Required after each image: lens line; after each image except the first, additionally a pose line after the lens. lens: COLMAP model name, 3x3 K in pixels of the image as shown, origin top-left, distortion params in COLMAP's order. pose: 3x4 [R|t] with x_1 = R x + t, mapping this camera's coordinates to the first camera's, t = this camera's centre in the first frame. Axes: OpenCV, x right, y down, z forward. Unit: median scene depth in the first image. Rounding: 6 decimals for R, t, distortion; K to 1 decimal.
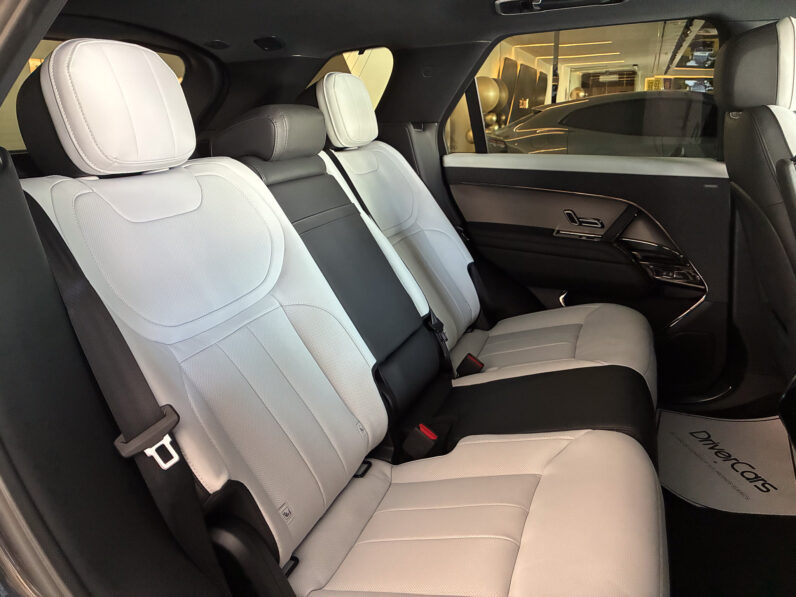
lens RADIAL K [[607.8, 0, 405.9], [0, 607.8, 293.3], [0, 0, 1]] dist [0.045489, -0.078795]
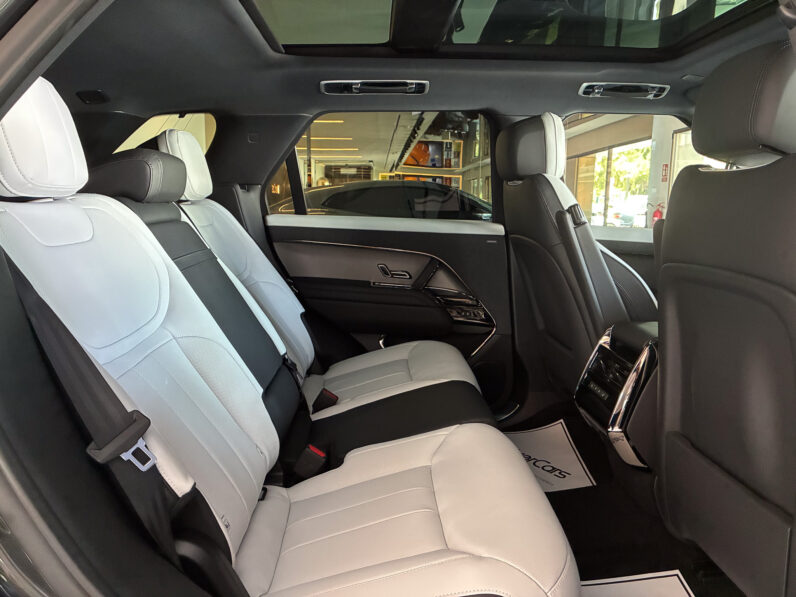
lens RADIAL K [[607.8, 0, 405.9], [0, 607.8, 293.3], [0, 0, 1]] dist [0.045489, -0.078795]
pose [[0.915193, -0.027649, 0.402067, -0.172521], [0.083195, 0.989117, -0.121352, 0.068268], [-0.394336, 0.144511, 0.907533, -0.052080]]
